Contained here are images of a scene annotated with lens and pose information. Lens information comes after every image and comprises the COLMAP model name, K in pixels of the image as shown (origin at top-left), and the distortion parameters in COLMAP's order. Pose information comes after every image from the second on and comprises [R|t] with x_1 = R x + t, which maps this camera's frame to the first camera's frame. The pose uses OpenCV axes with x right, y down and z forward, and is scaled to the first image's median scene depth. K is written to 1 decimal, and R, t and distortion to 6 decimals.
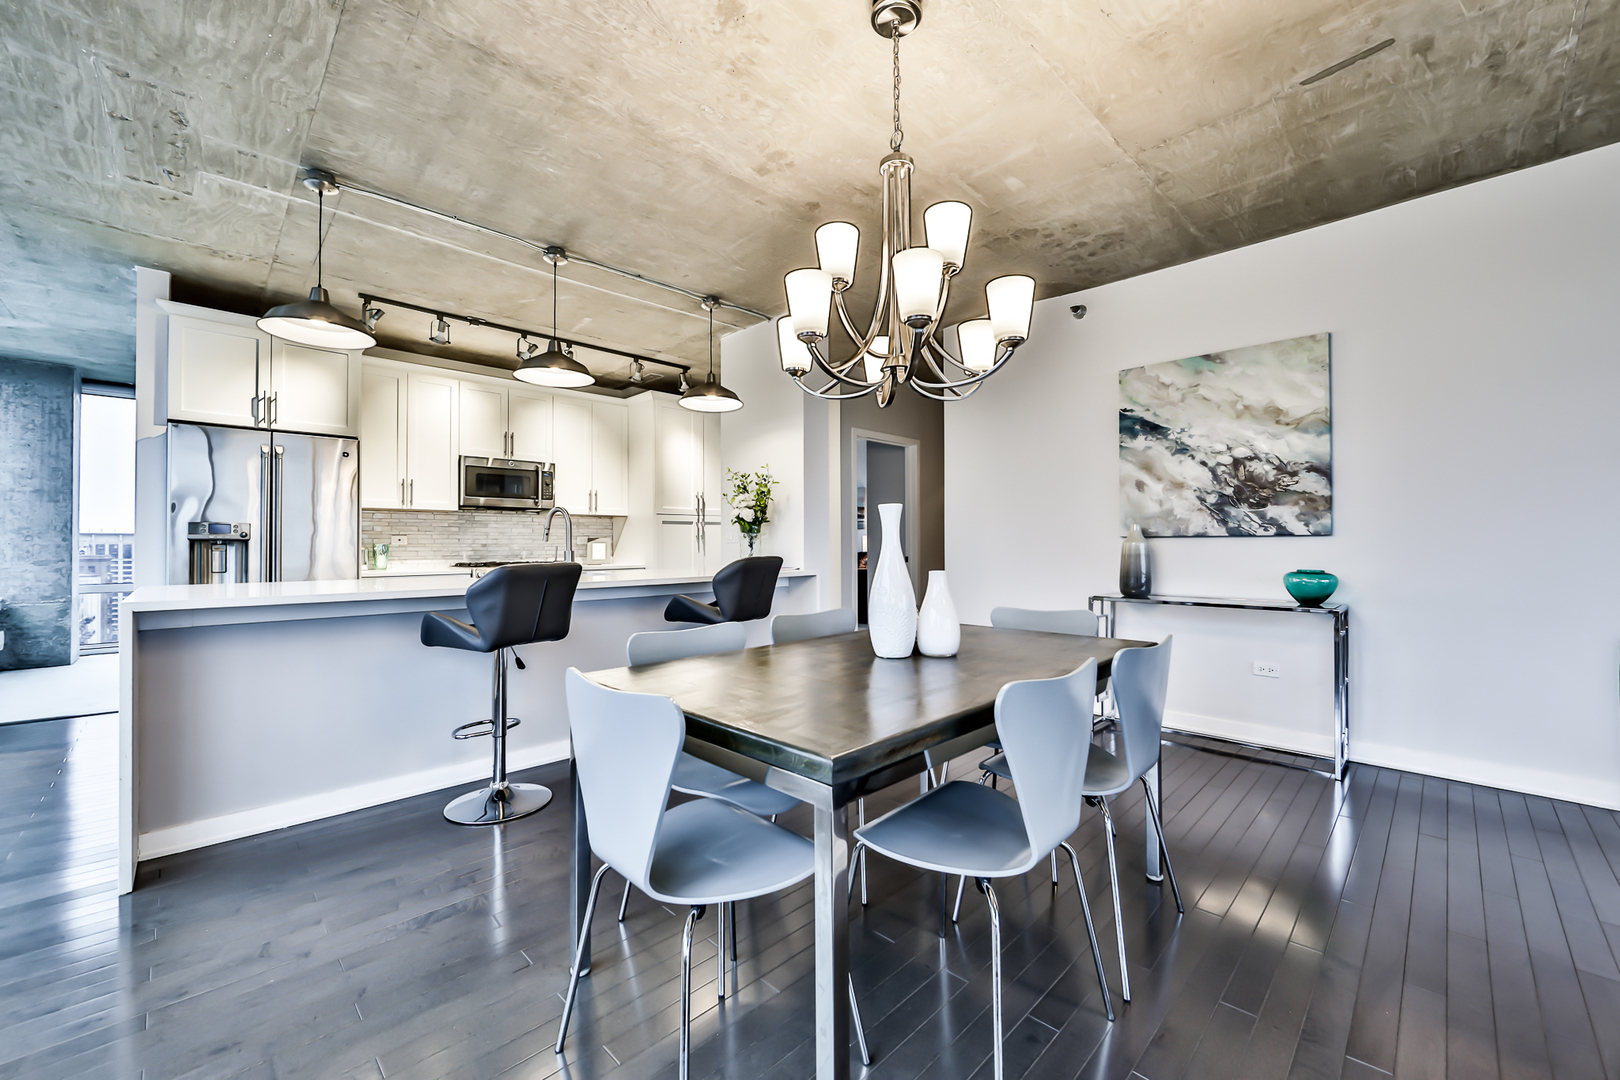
lens RADIAL K [[640.7, 0, 813.5], [0, 640.7, 539.2], [0, 0, 1]] dist [-0.014587, 0.003057]
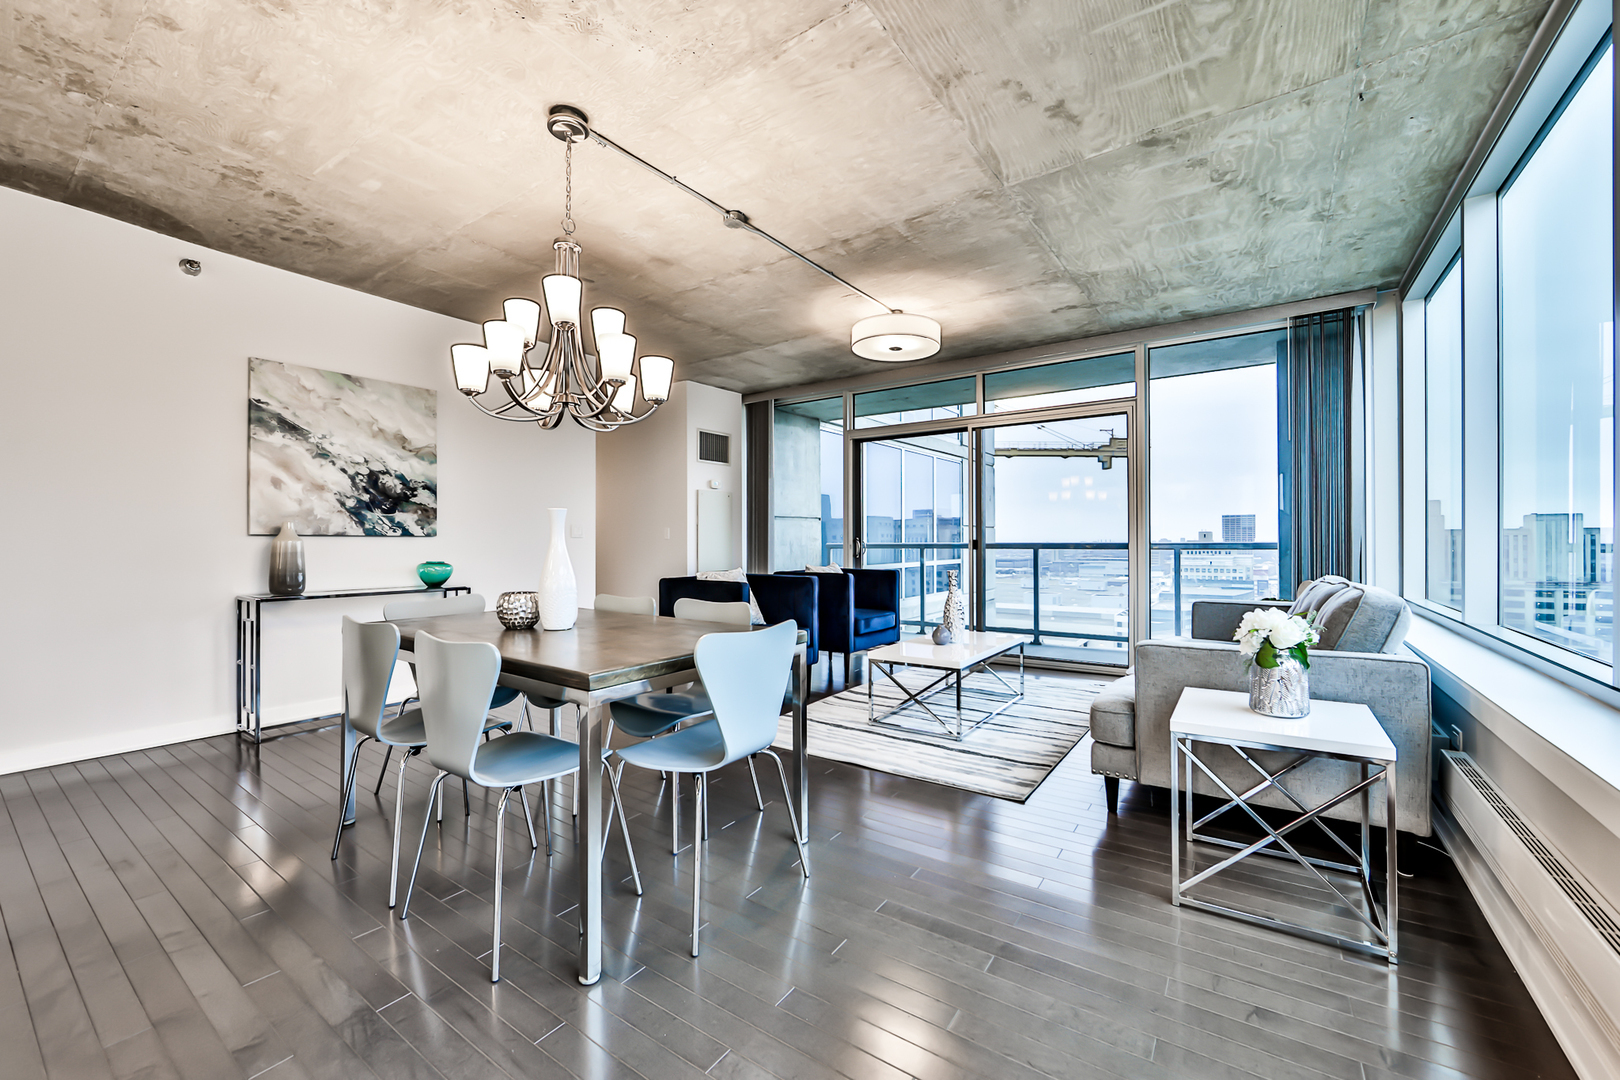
lens RADIAL K [[640.7, 0, 813.5], [0, 640.7, 539.2], [0, 0, 1]] dist [-0.014587, 0.003057]
pose [[-0.181172, 0.009174, 0.983409, -0.601723], [-0.005355, 0.999932, -0.010315, 0.008586], [-0.983437, -0.007135, -0.181111, 0.366785]]
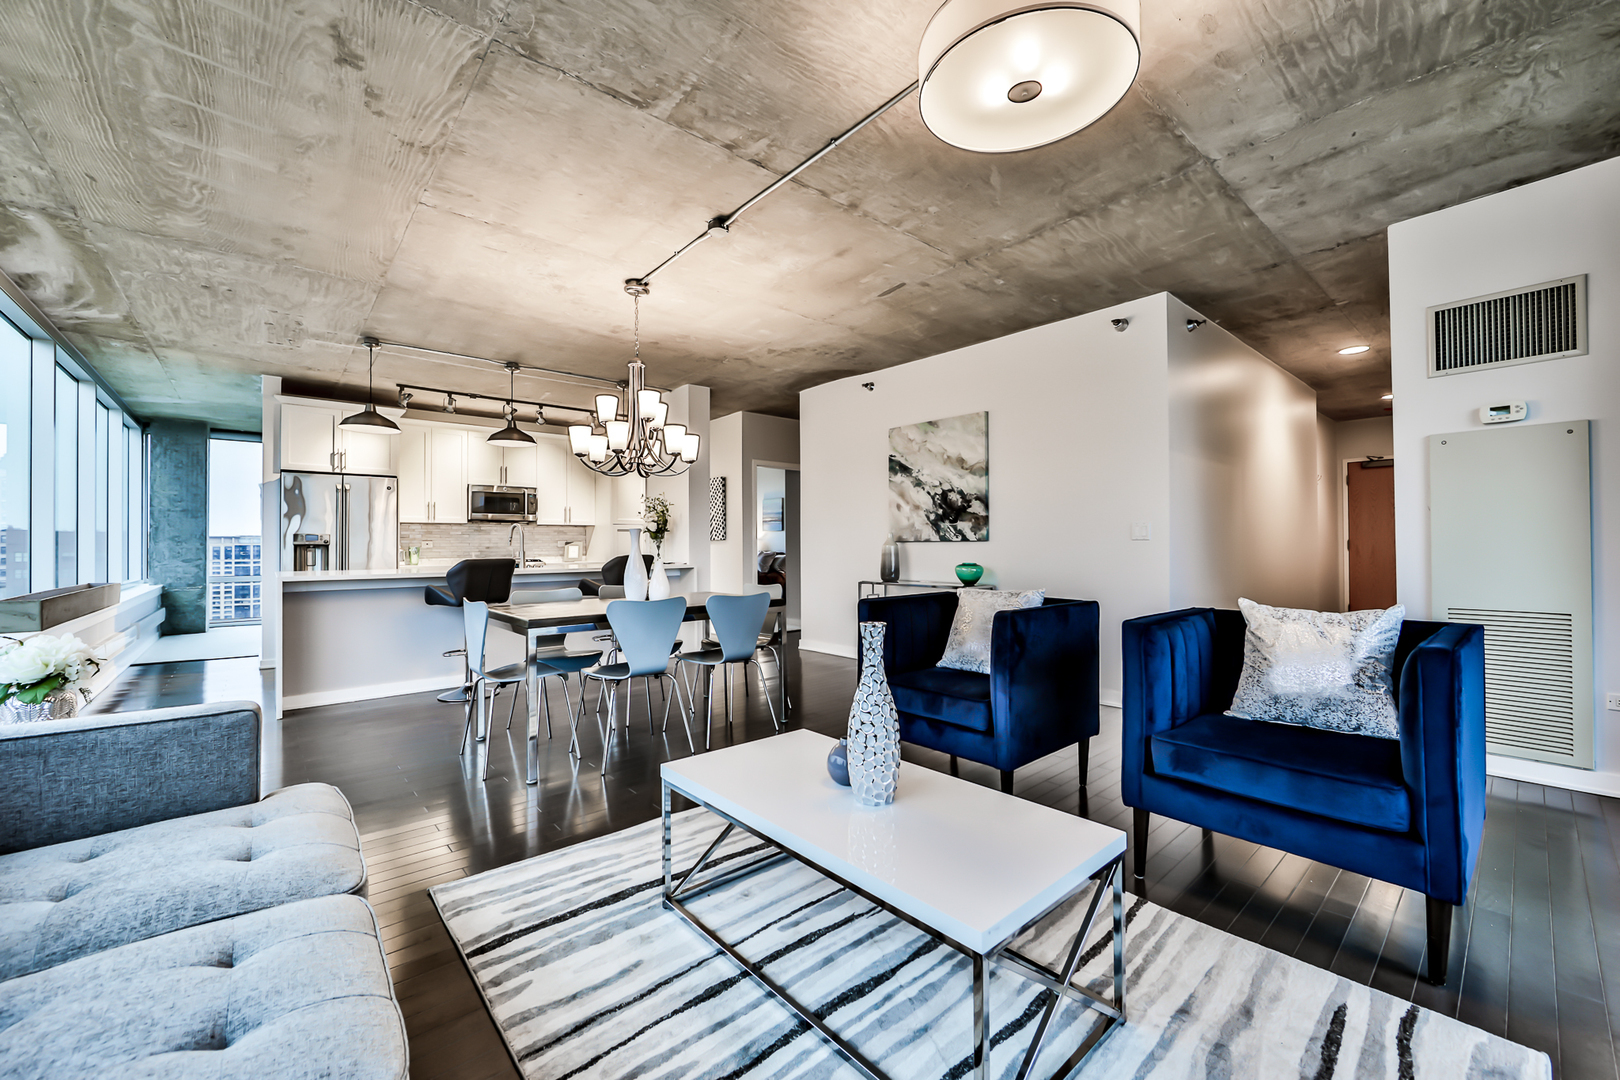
lens RADIAL K [[640.7, 0, 813.5], [0, 640.7, 539.2], [0, 0, 1]] dist [-0.014587, 0.003057]
pose [[0.998203, -0.002947, -0.059854, 0.405565], [0.002923, 0.999996, -0.000489, -0.009010], [0.059855, 0.000313, 0.998207, -0.505599]]
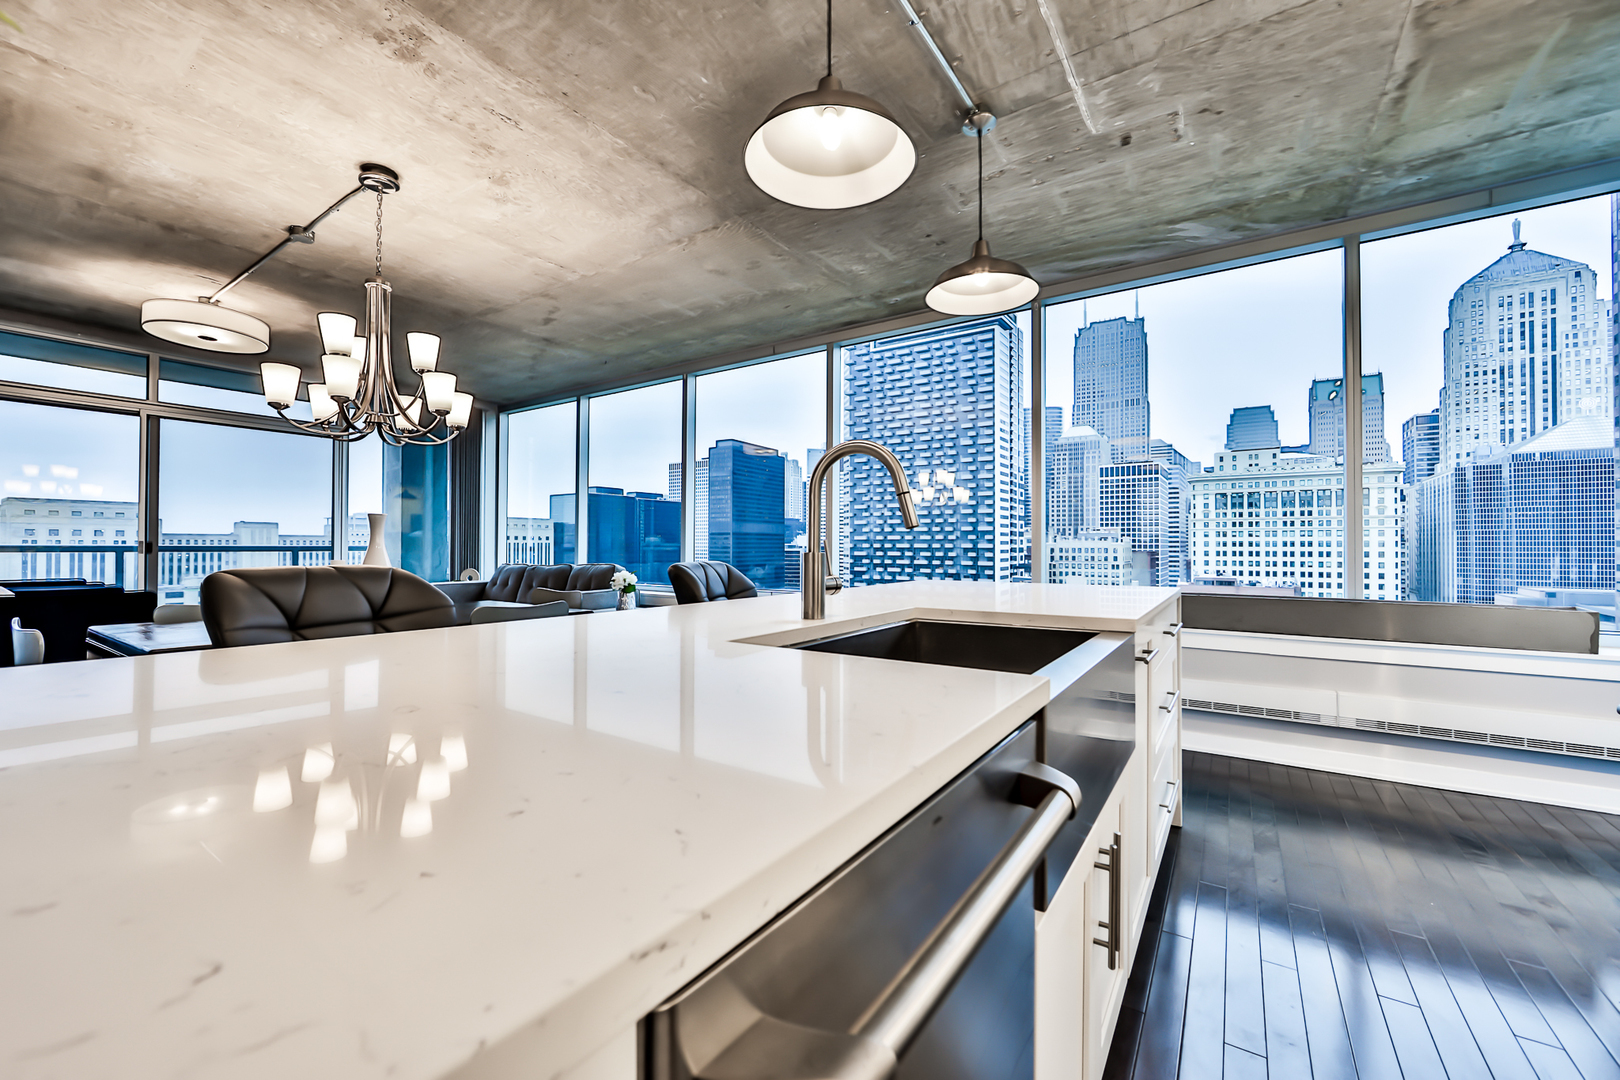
lens RADIAL K [[640.7, 0, 813.5], [0, 640.7, 539.2], [0, 0, 1]] dist [-0.014587, 0.003057]
pose [[-0.979567, -0.001267, -0.201115, -0.278625], [0.002756, 0.999802, -0.019718, 0.016710], [0.201100, -0.019870, -0.979369, 1.302048]]
